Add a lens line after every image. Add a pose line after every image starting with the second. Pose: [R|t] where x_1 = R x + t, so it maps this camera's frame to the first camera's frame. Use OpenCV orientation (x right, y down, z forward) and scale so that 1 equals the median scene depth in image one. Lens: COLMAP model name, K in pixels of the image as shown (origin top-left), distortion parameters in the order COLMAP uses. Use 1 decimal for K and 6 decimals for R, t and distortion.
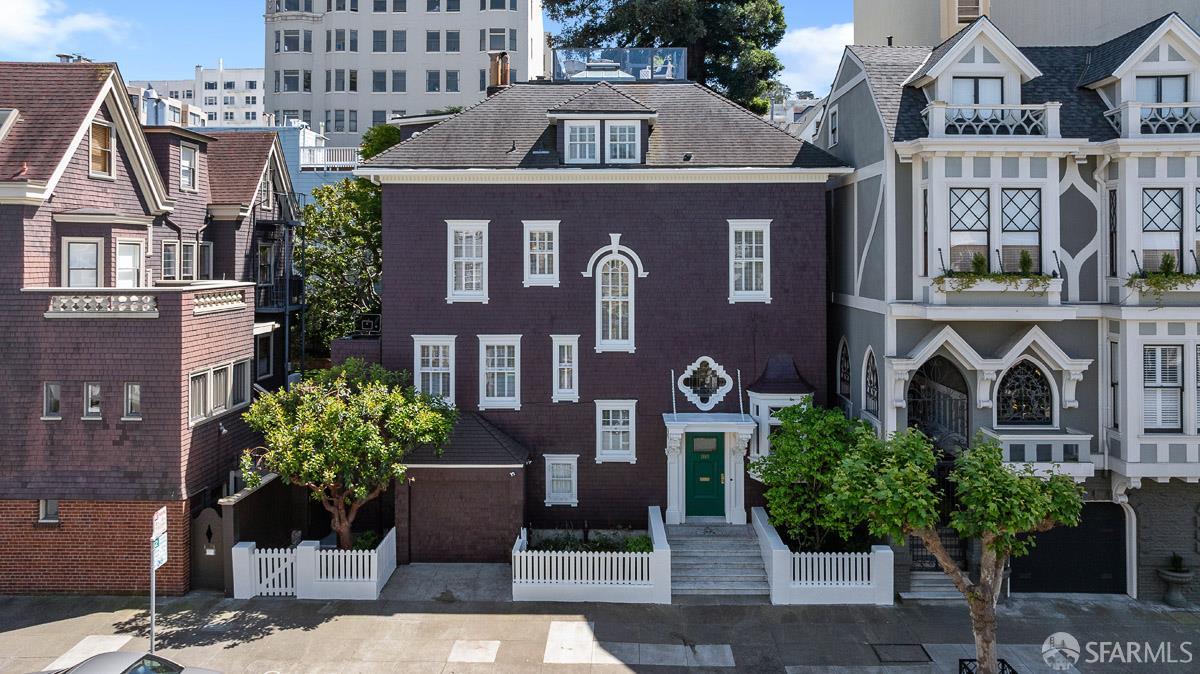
lens RADIAL K [[871.1, 0, 604.8], [0, 871.1, 239.4], [0, 0, 1]] dist [-0.011137, -0.002340]
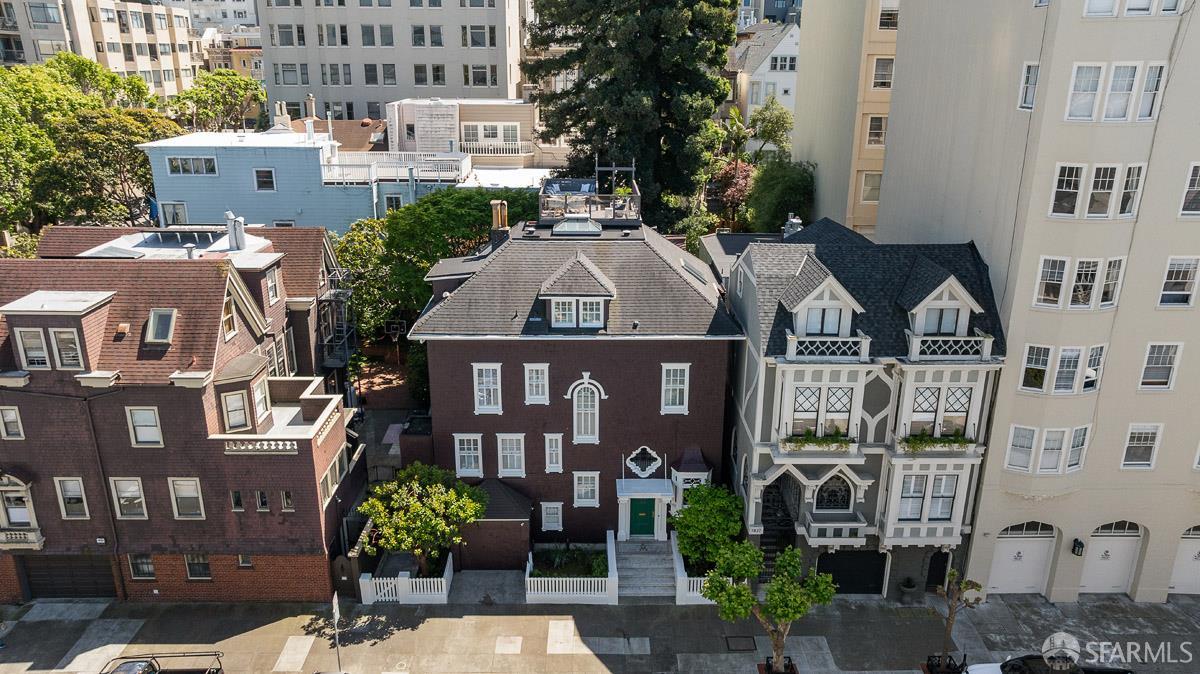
lens RADIAL K [[848.9, 0, 603.0], [0, 848.9, 328.9], [0, 0, 1]] dist [-0.006275, -0.001168]
pose [[0.999563, -0.003032, 0.029409, -0.001961], [-0.006985, 0.942357, 0.334537, -0.644704], [-0.028728, -0.334596, 0.941924, -0.396841]]
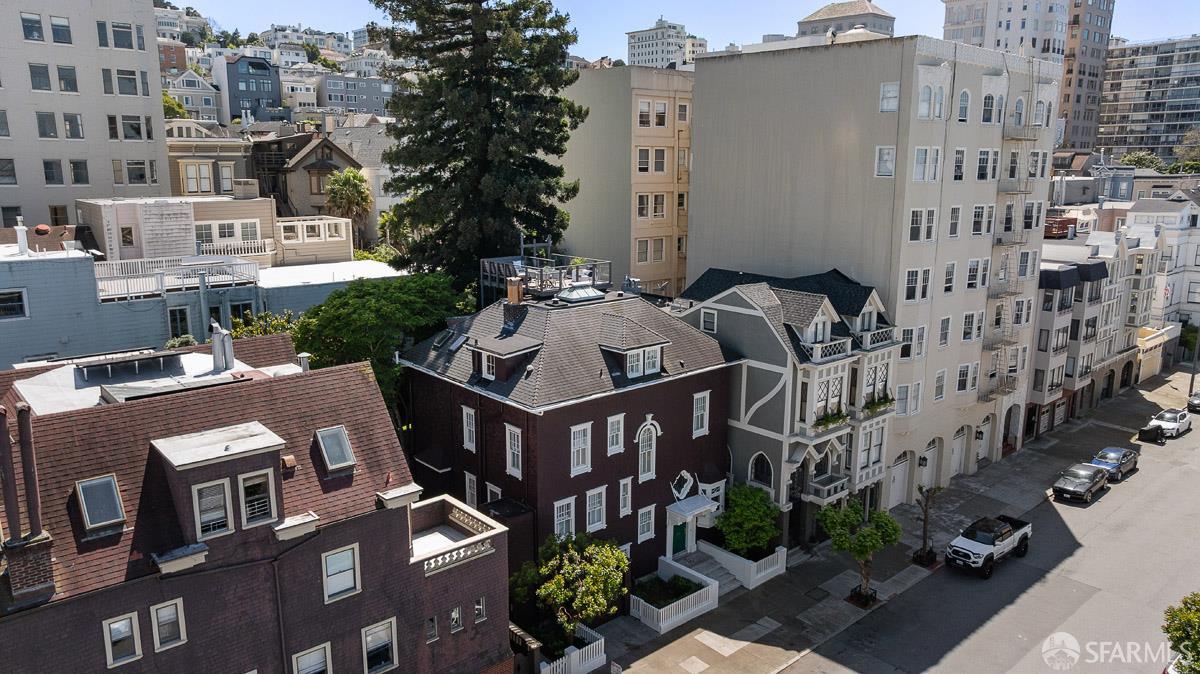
lens RADIAL K [[848.9, 0, 603.0], [0, 848.9, 328.9], [0, 0, 1]] dist [-0.006275, -0.001168]
pose [[0.732825, -0.131154, 0.667658, -1.287422], [-0.021318, 0.976339, 0.215190, -0.593123], [-0.680083, -0.171930, 0.712690, -0.090726]]
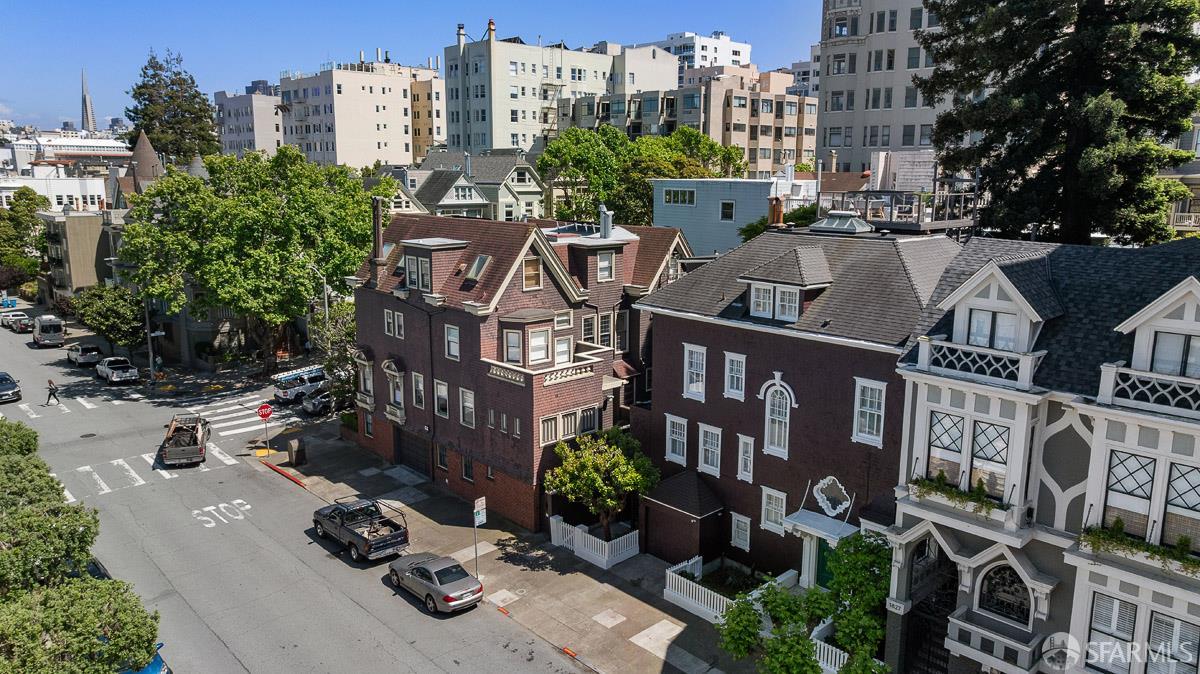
lens RADIAL K [[848.9, 0, 603.0], [0, 848.9, 328.9], [0, 0, 1]] dist [-0.006275, -0.001168]
pose [[0.696003, 0.135256, -0.705185, 0.838958], [0.011296, 0.979914, 0.199099, -0.381276], [0.717950, -0.146540, 0.680495, -0.078879]]
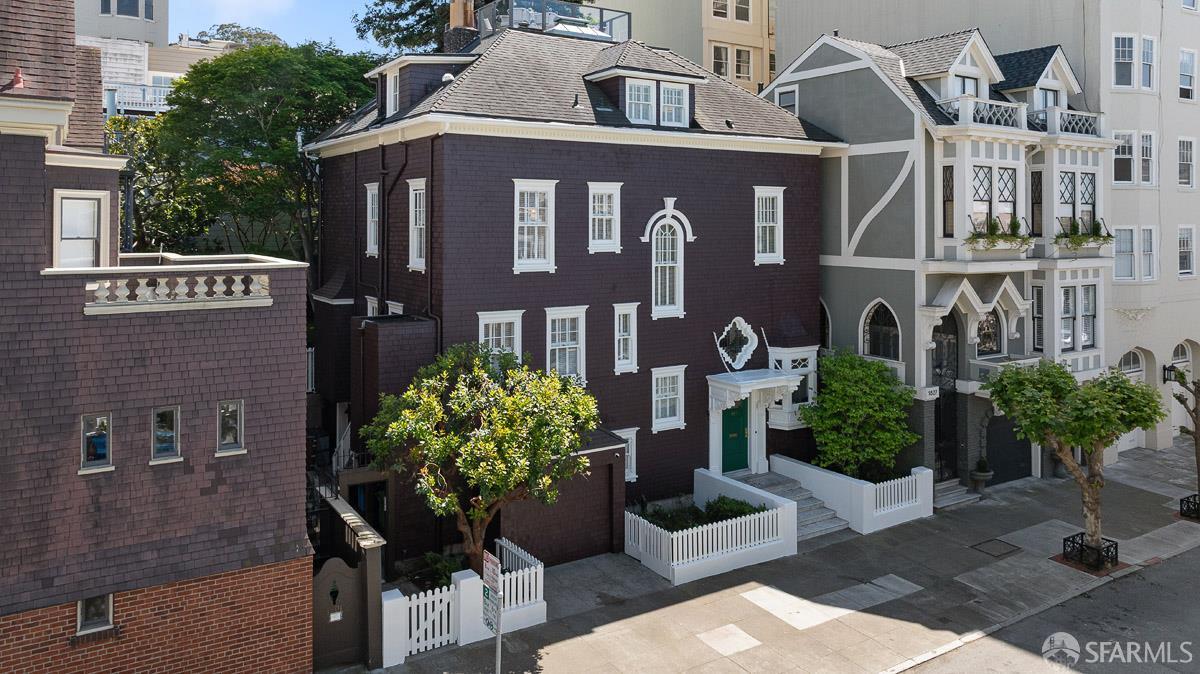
lens RADIAL K [[871.9, 0, 604.5], [0, 871.9, 208.2], [0, 0, 1]] dist [-0.013602, -0.003396]
pose [[0.831925, 0.010034, 0.554797, -0.679910], [-0.012259, 0.999925, 0.000298, 0.006677], [-0.554752, -0.007049, 0.831986, 0.253942]]
